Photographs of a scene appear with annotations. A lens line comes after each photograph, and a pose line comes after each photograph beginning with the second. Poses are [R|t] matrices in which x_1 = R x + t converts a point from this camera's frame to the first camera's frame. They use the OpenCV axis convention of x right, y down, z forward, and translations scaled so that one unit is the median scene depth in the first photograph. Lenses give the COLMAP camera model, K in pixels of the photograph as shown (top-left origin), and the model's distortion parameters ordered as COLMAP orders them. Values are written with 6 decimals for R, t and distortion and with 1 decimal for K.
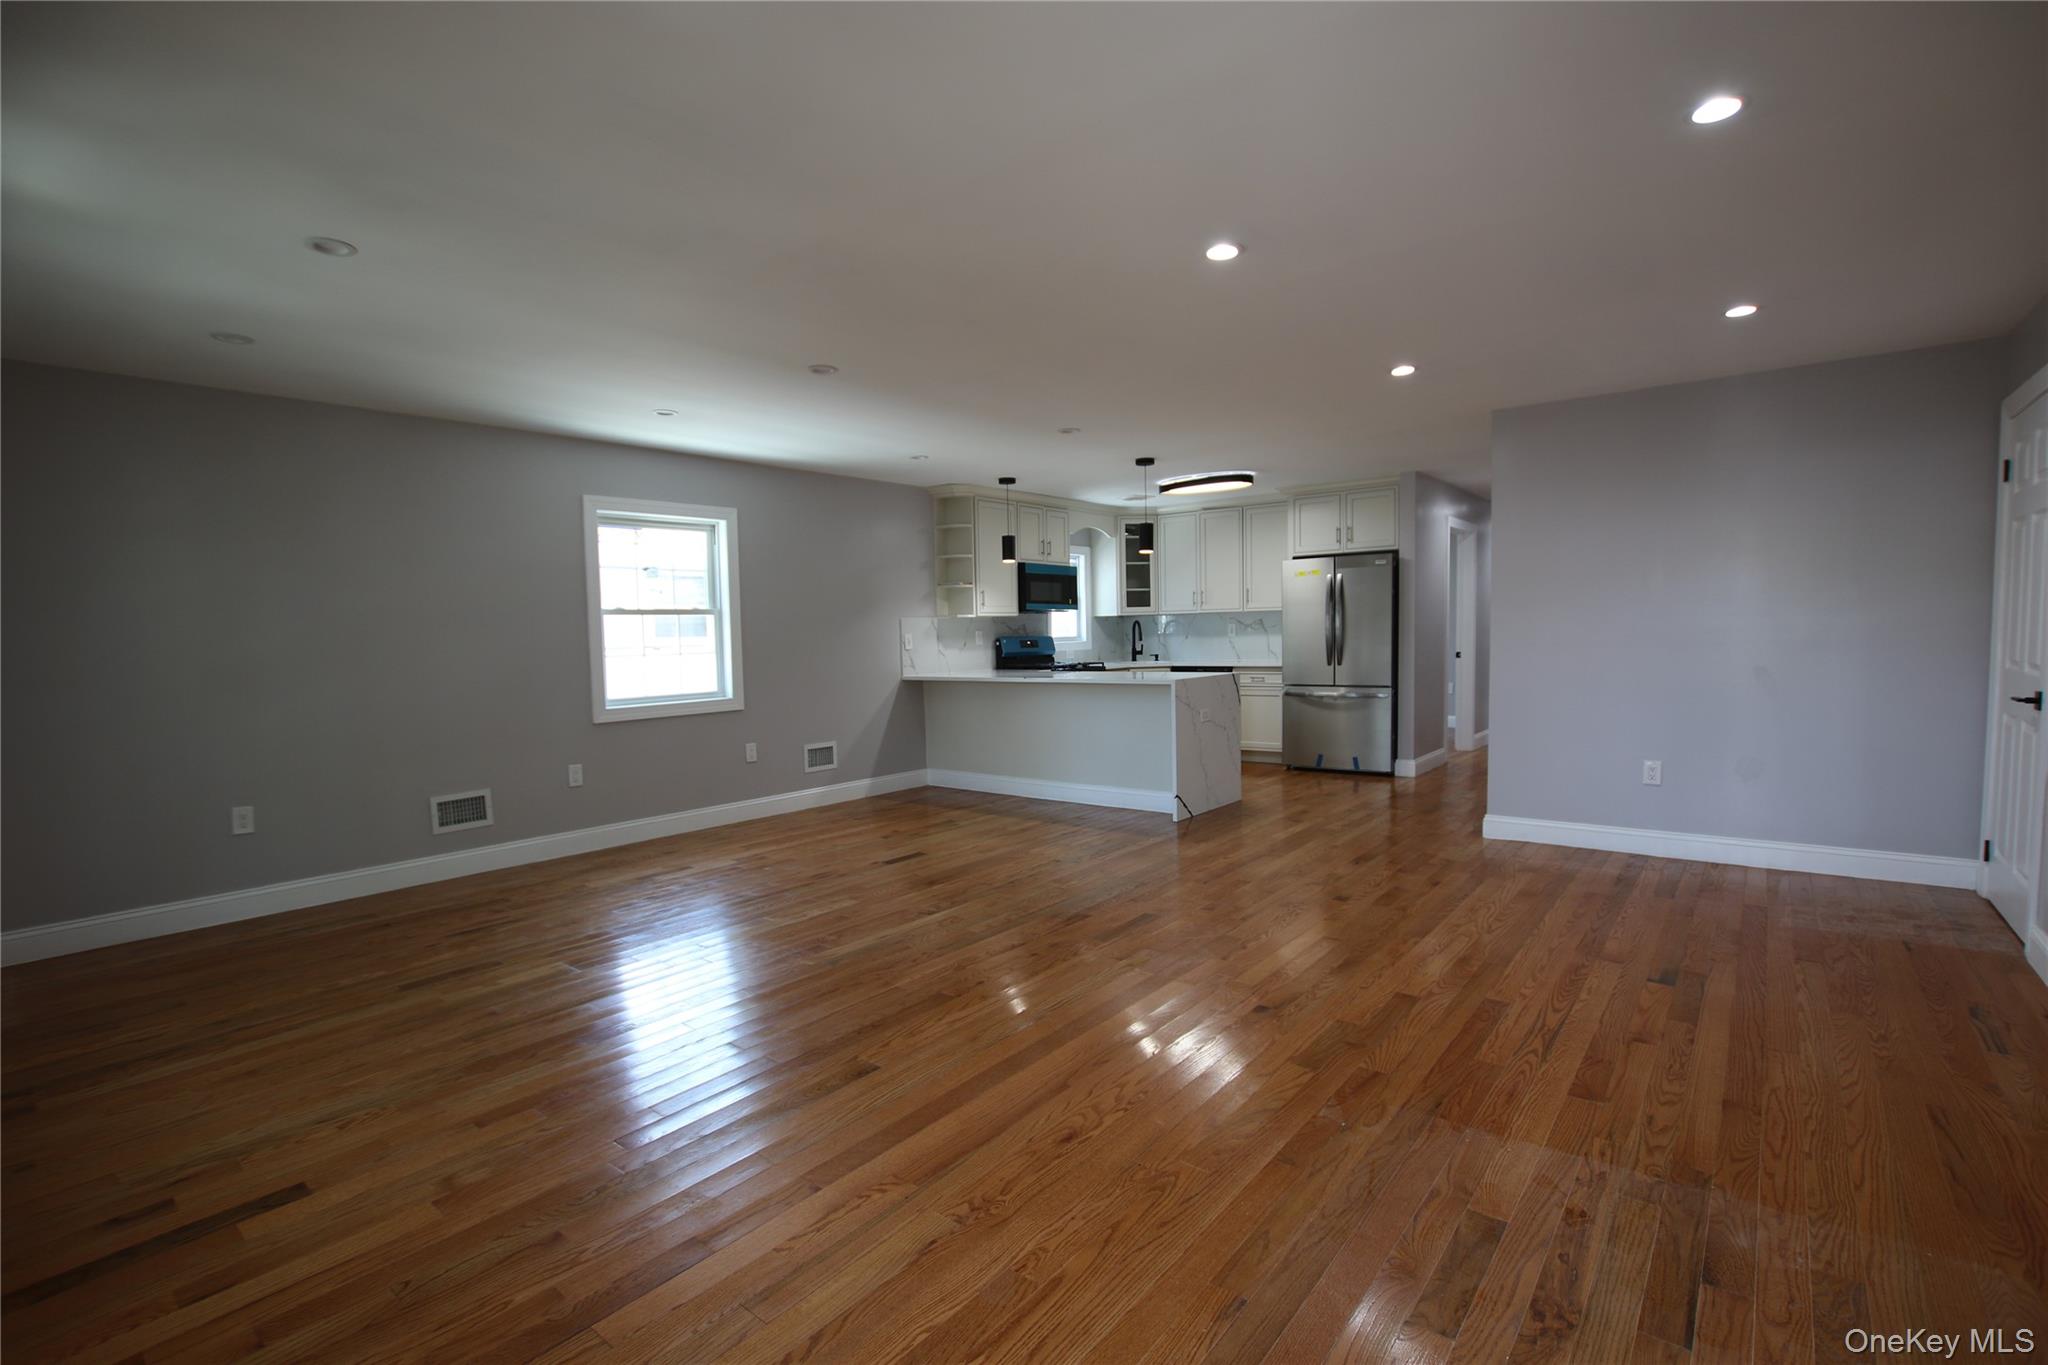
lens RADIAL K [[941.7, 0, 1021.0], [0, 941.7, 699.1], [0, 0, 1]] dist [-0.033824, 0.006001]
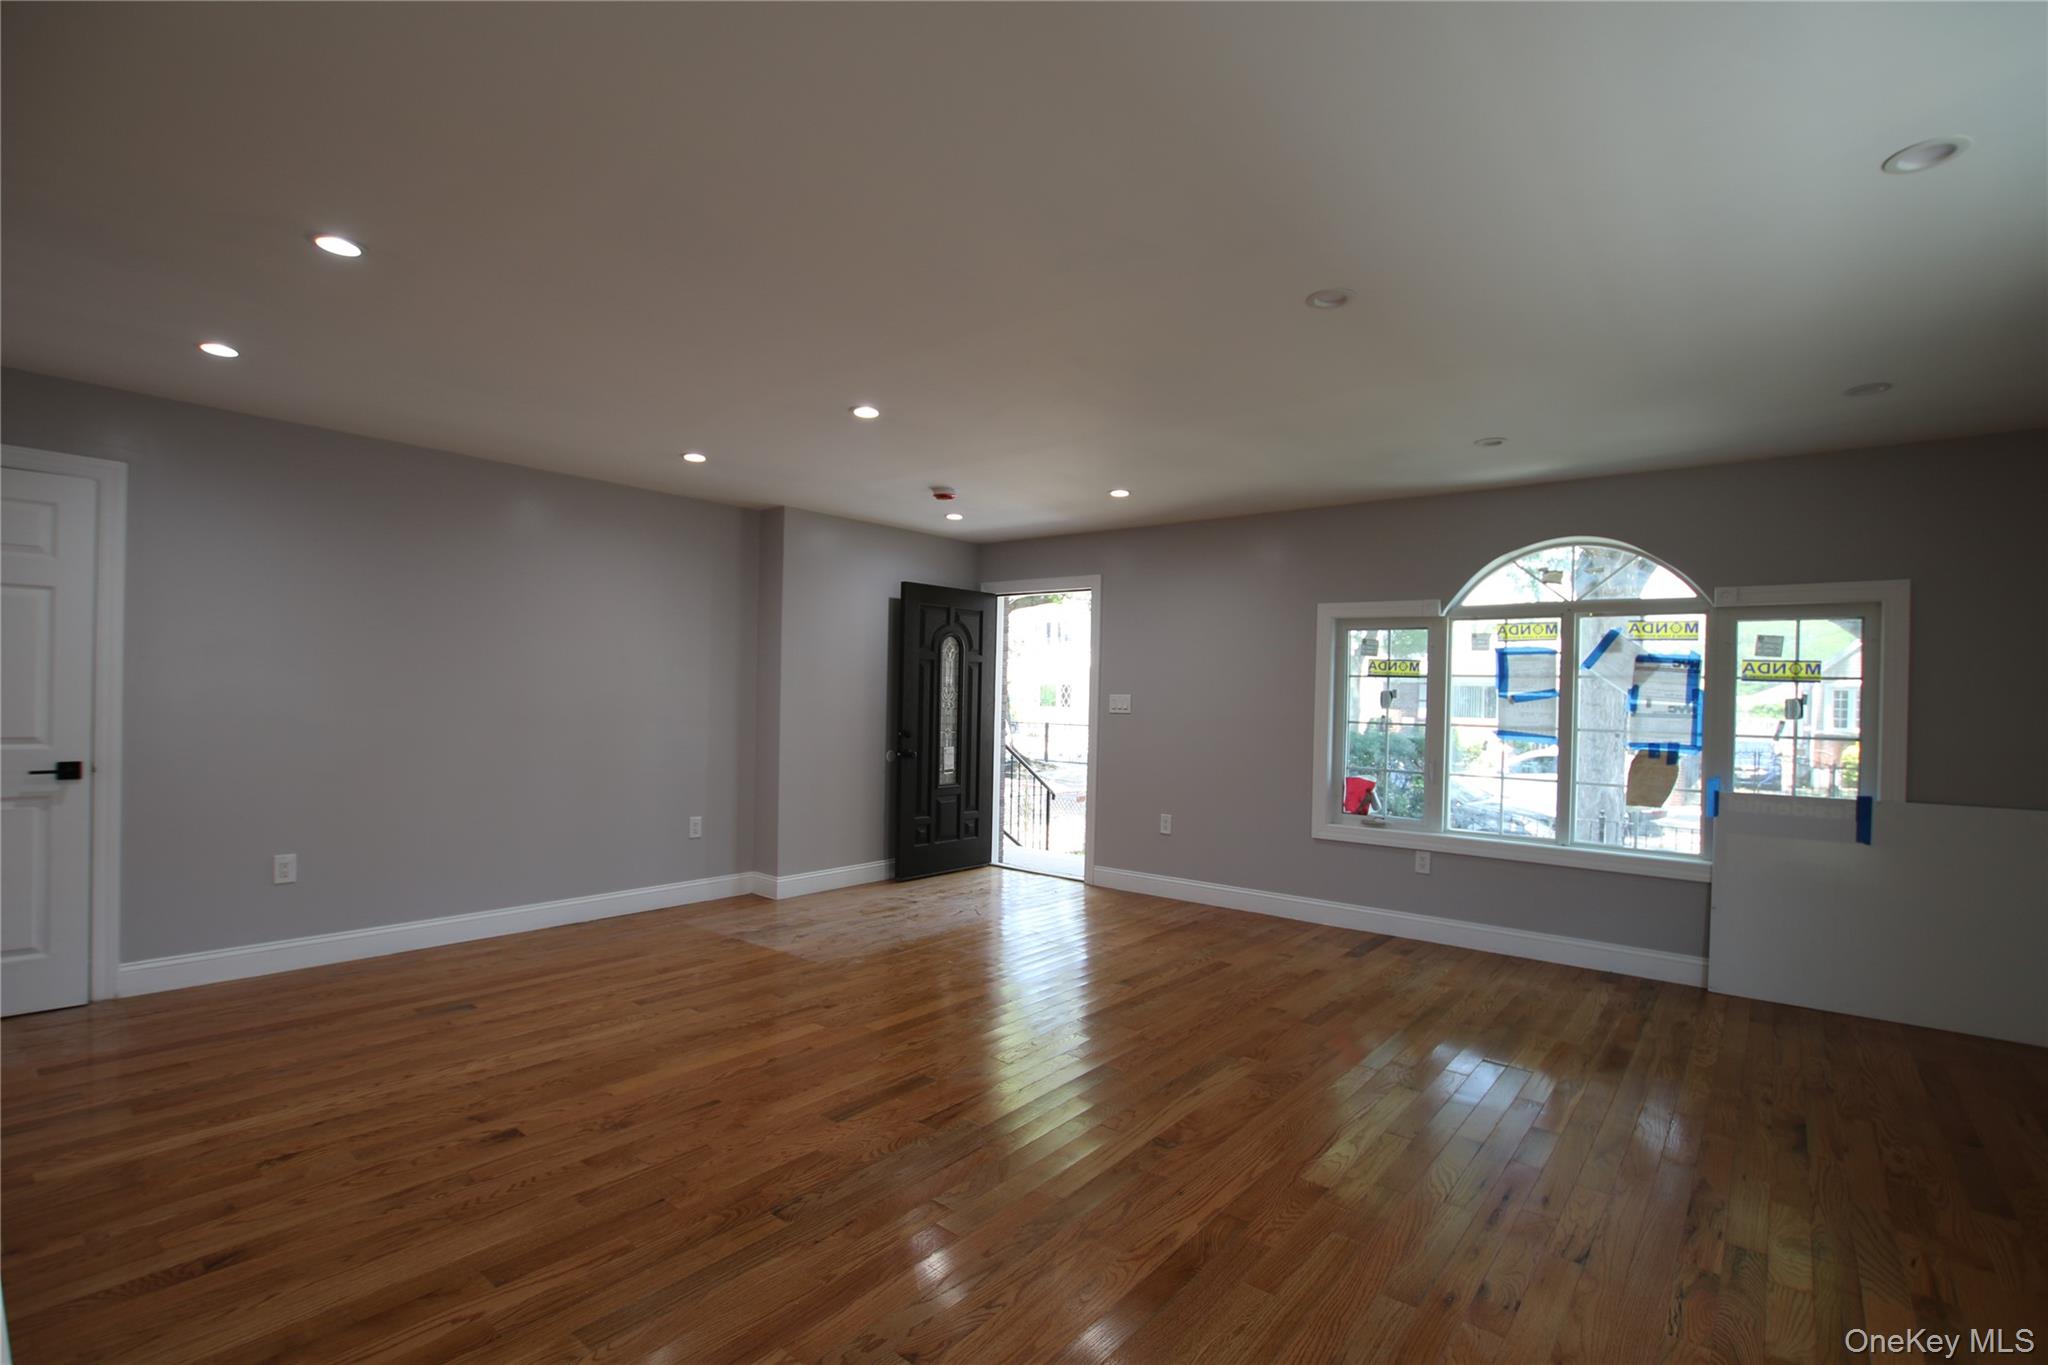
lens RADIAL K [[941.7, 0, 1021.4], [0, 941.7, 708.2], [0, 0, 1]] dist [-0.033824, 0.006001]
pose [[-0.999973, 0.000715, 0.007248, -0.002903], [0.001322, 0.996451, 0.084166, -0.071933], [-0.007162, 0.084173, -0.996425, 0.934273]]
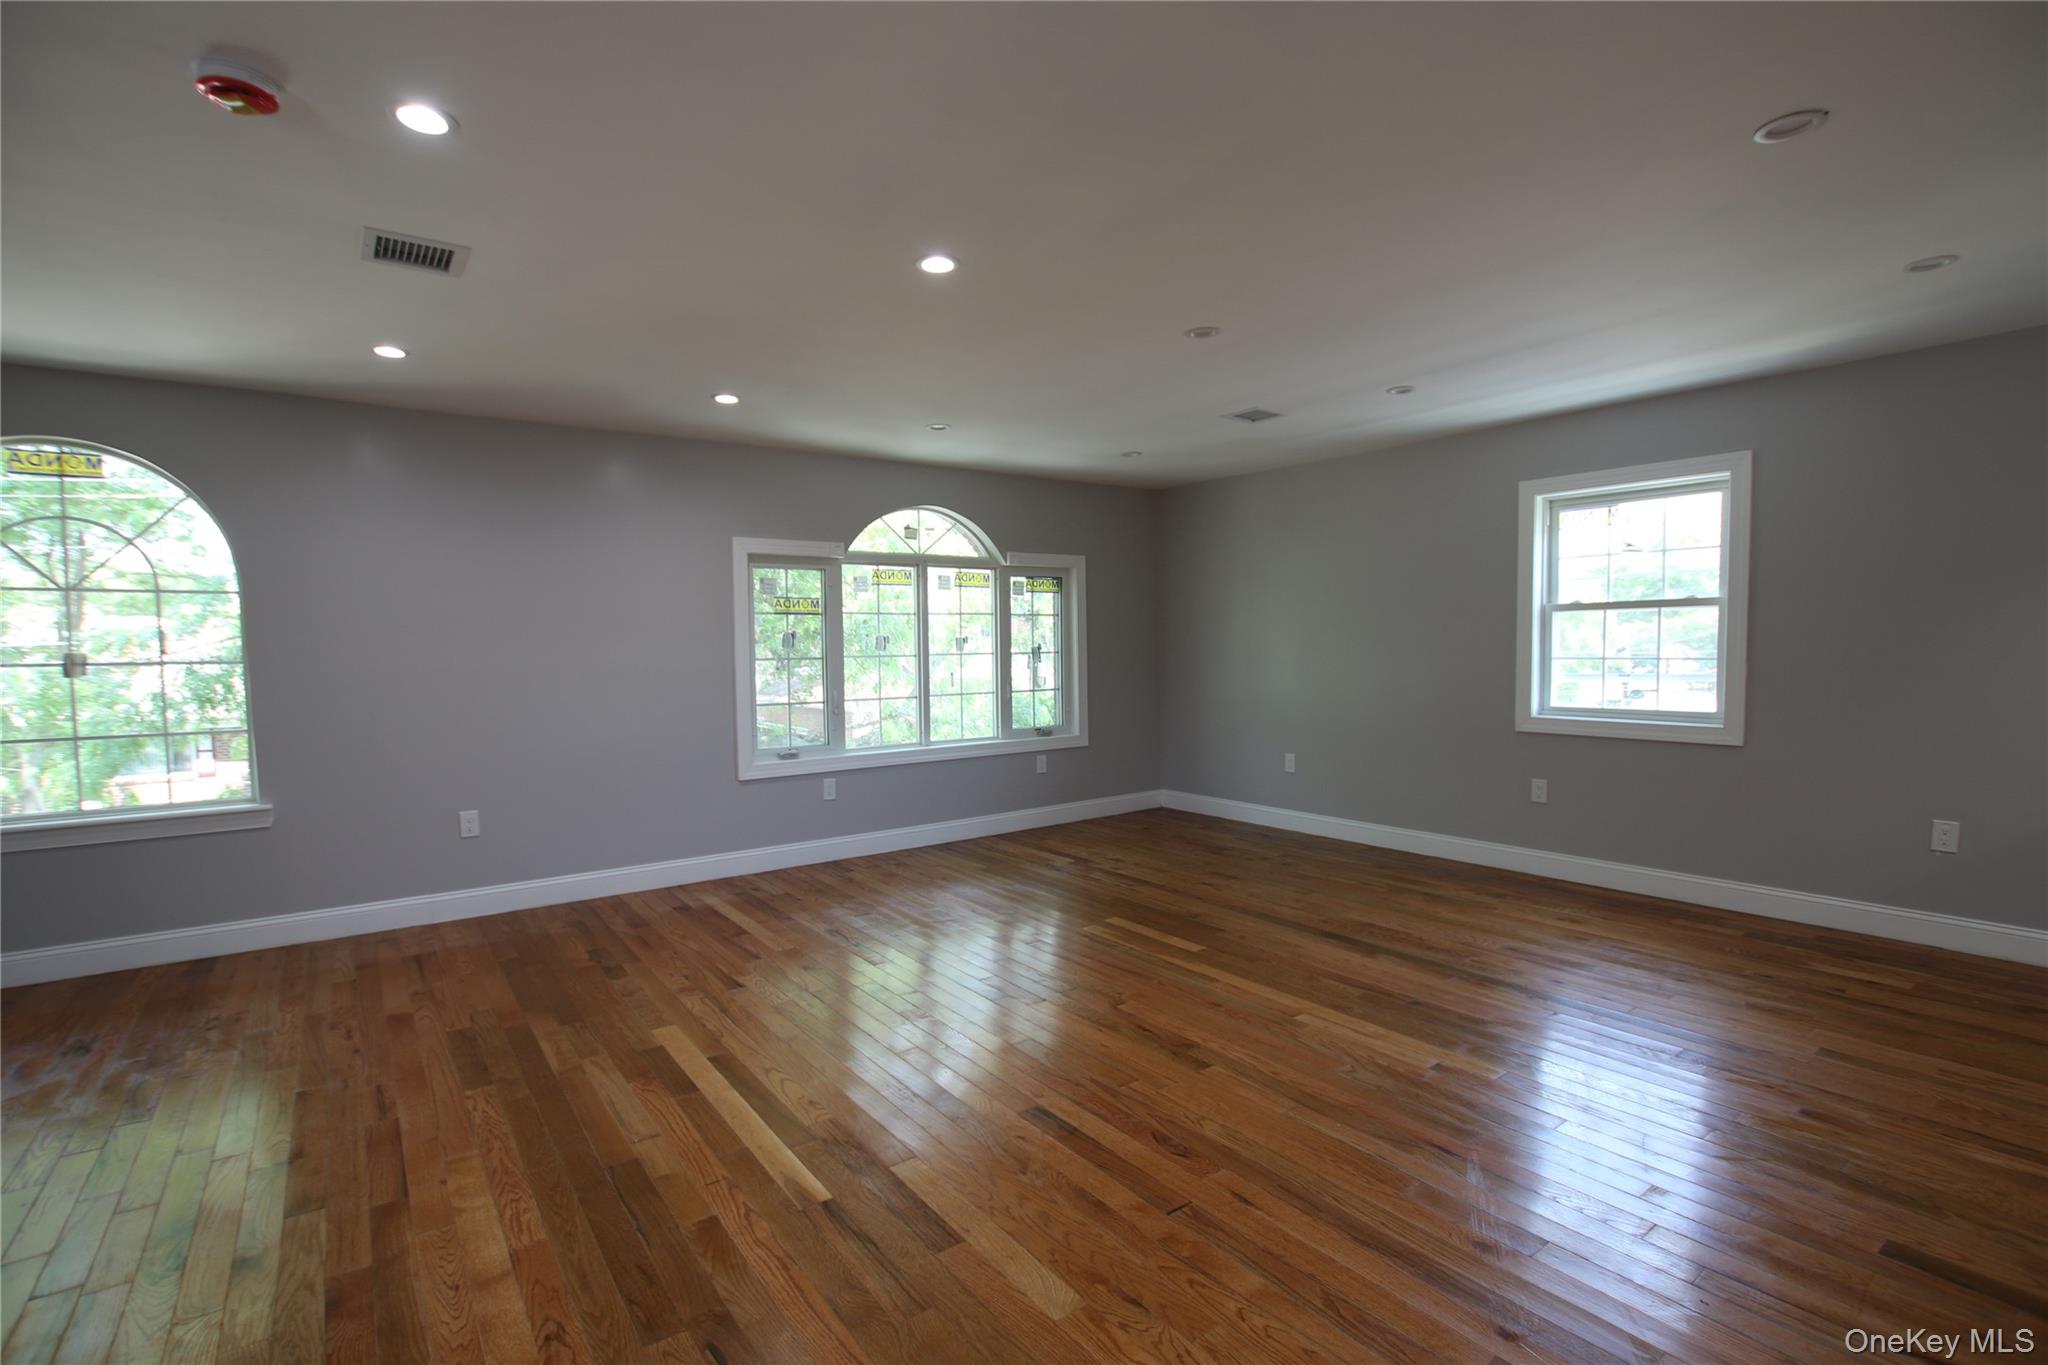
lens RADIAL K [[941.7, 0, 1015.8], [0, 941.7, 702.9], [0, 0, 1]] dist [-0.033824, 0.006001]
pose [[-0.237404, 0.097668, -0.966489, 0.419247], [-0.054943, 0.991990, 0.113741, -0.060032], [0.969856, 0.080104, -0.230137, 0.560878]]
